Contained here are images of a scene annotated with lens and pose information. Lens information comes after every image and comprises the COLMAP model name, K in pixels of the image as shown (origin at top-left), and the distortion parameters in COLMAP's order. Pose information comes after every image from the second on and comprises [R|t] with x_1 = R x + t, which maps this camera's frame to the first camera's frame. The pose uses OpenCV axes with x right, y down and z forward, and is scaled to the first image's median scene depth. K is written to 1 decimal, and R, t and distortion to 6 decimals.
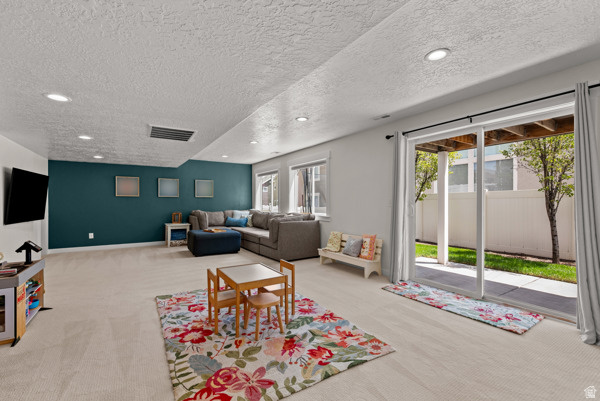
lens RADIAL K [[260.8, 0, 300.0], [0, 260.8, 200.5], [0, 0, 1]] dist [-0.000114, -0.000048]
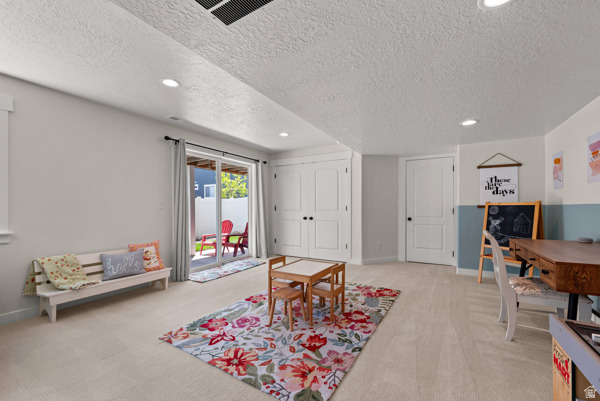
lens RADIAL K [[252.4, 0, 300.8], [0, 252.4, 210.3], [0, 0, 1]] dist [-0.000535, -0.000007]
pose [[-0.446123, -0.003362, 0.894965, -1.087357], [-0.004136, 0.999990, 0.001695, 0.035034], [-0.894962, -0.002945, -0.446132, 1.445169]]
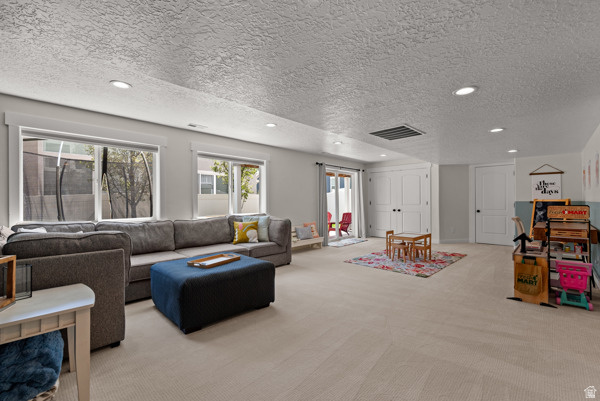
lens RADIAL K [[260.8, 0, 300.0], [0, 260.8, 200.5], [0, 0, 1]] dist [-0.000114, -0.000048]
pose [[-0.220082, 0.008852, 0.975441, -1.927372], [-0.003010, 0.999948, -0.009754, 0.025016], [-0.975477, -0.005083, -0.220043, 2.201756]]
